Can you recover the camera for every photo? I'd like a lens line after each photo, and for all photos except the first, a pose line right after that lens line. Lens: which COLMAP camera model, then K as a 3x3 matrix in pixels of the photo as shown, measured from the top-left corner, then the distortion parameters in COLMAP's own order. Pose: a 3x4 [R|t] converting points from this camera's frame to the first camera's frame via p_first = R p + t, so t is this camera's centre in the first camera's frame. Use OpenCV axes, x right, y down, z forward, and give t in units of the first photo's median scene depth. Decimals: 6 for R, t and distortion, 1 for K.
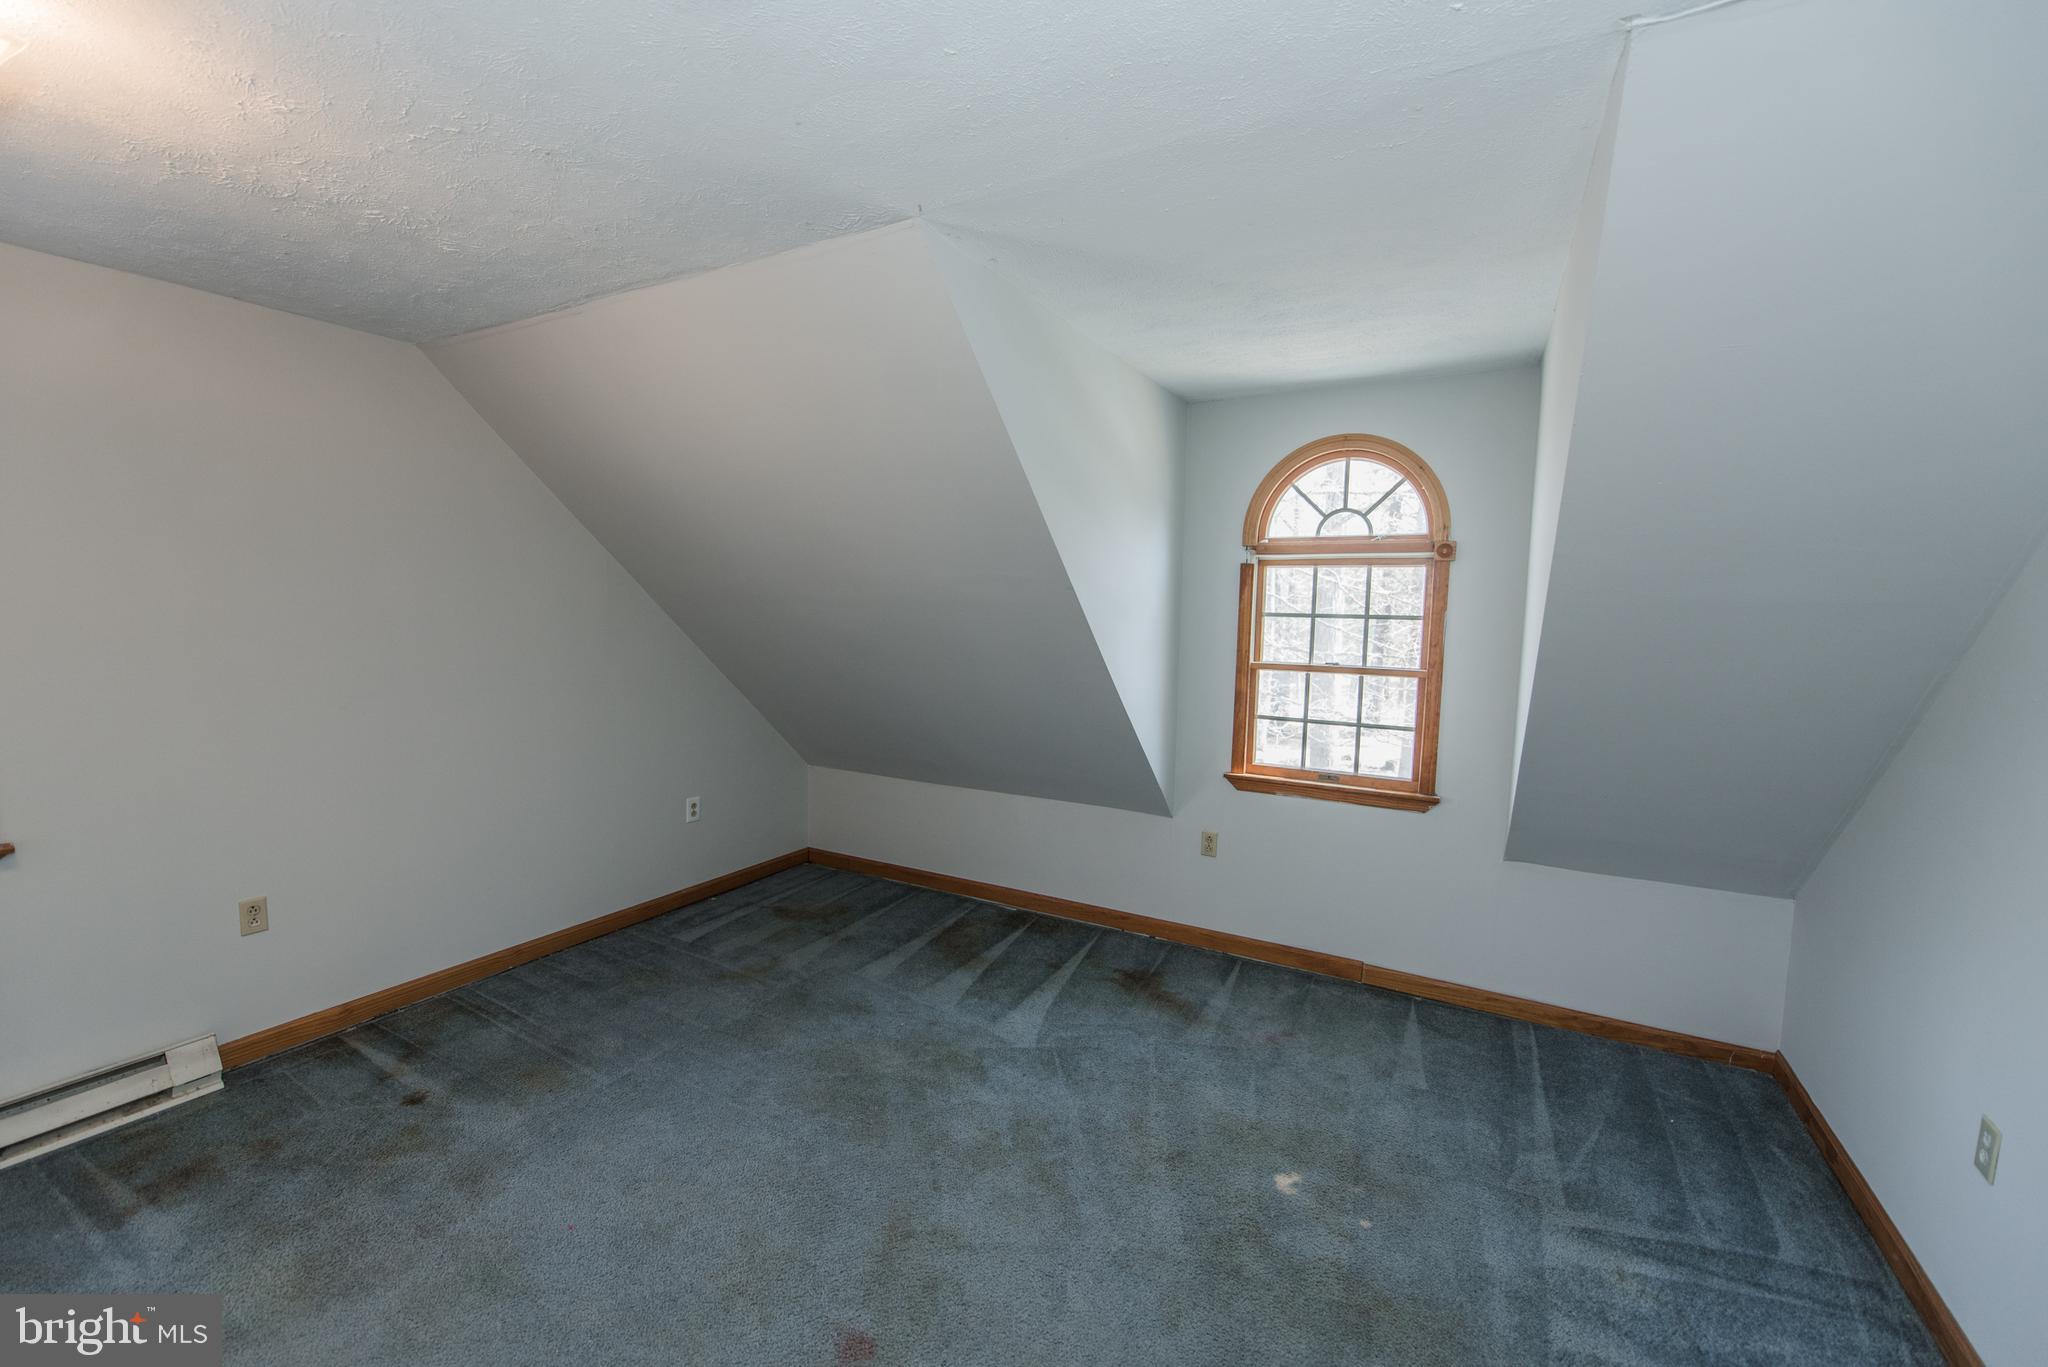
lens RADIAL K [[814.7, 0, 1020.3], [0, 814.7, 684.7], [0, 0, 1]] dist [-0.017814, -0.000596]
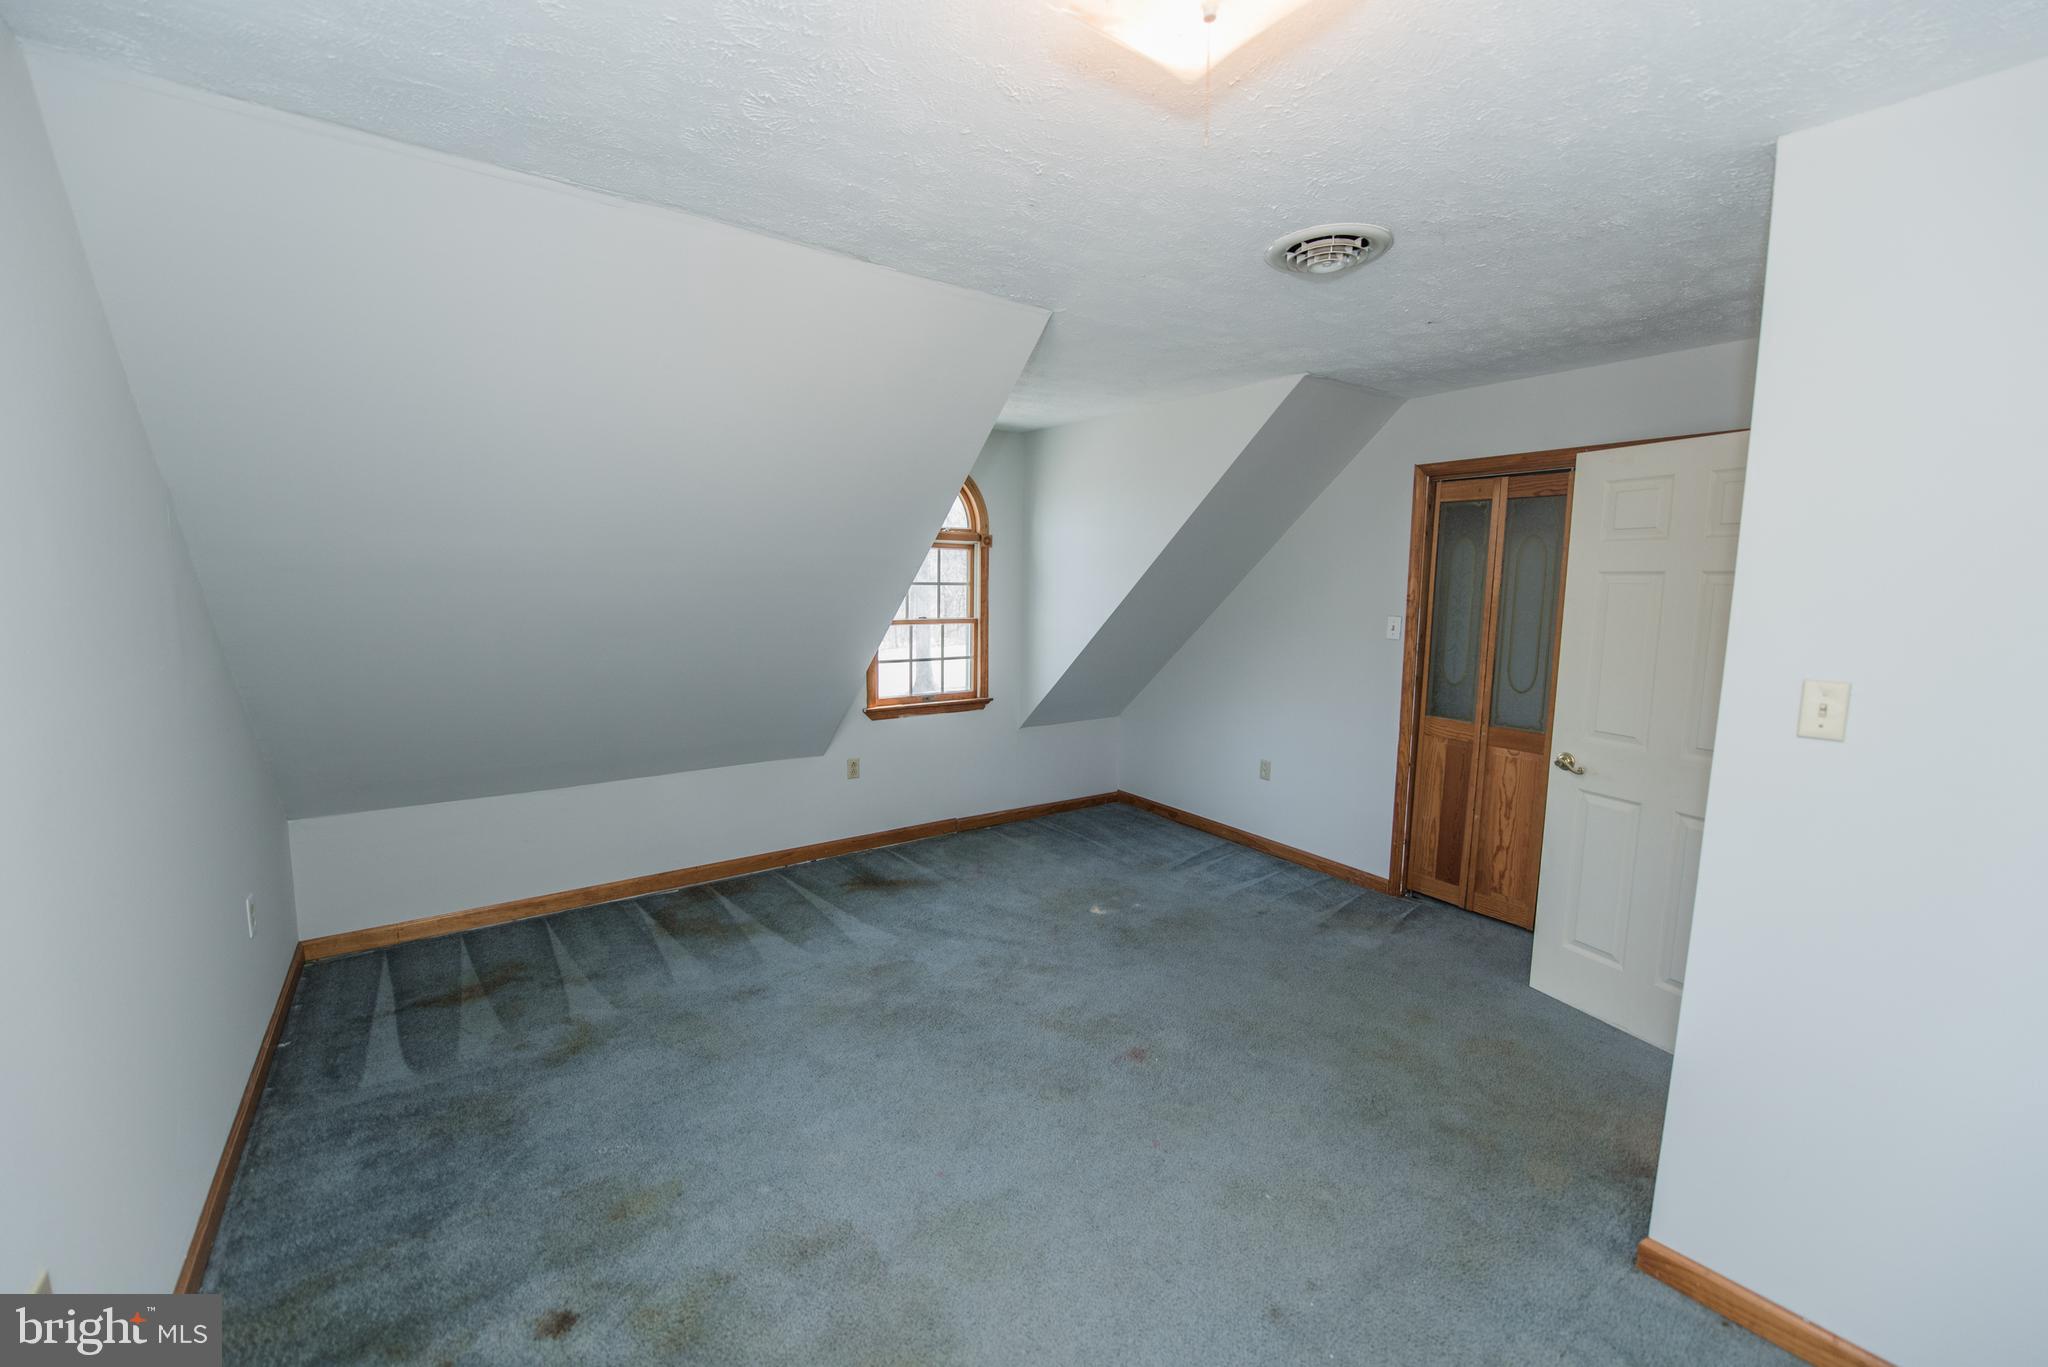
lens RADIAL K [[814.7, 0, 1020.3], [0, 814.7, 684.7], [0, 0, 1]] dist [-0.017814, -0.000596]
pose [[0.427041, -0.130059, 0.894830, -0.836469], [0.082041, 0.991093, 0.104898, -0.045762], [-0.900503, 0.028617, 0.433908, 0.247214]]
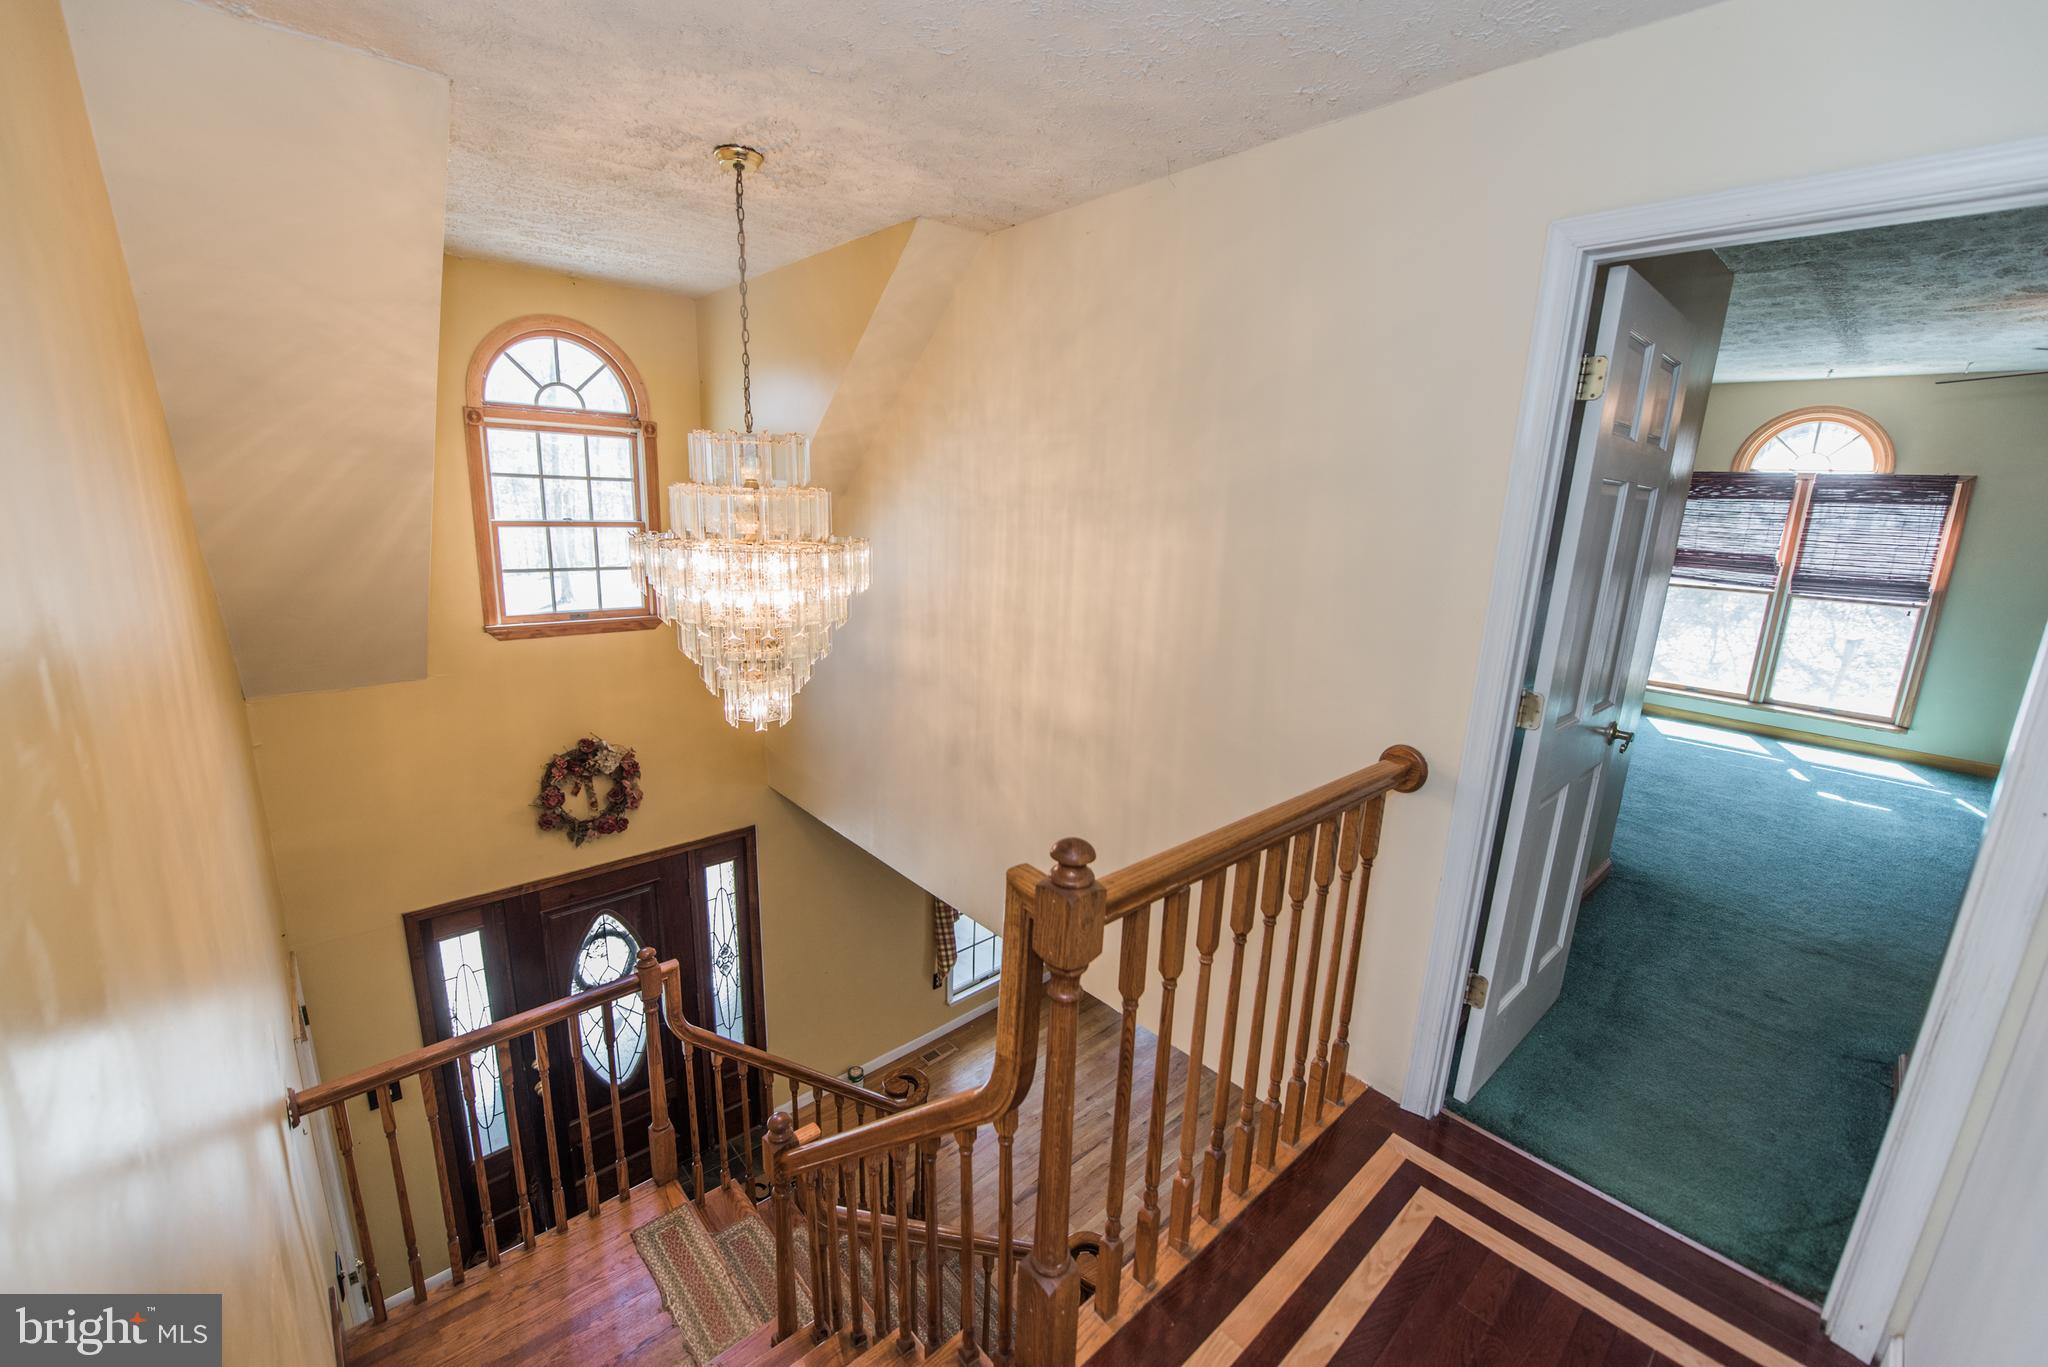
lens RADIAL K [[814.7, 0, 1020.3], [0, 814.7, 684.7], [0, 0, 1]] dist [-0.017814, -0.000596]
pose [[0.310750, -0.220969, 0.924450, -0.562894], [0.049189, 0.975037, 0.216526, -0.013736], [-0.949218, -0.021812, 0.313862, 0.002534]]
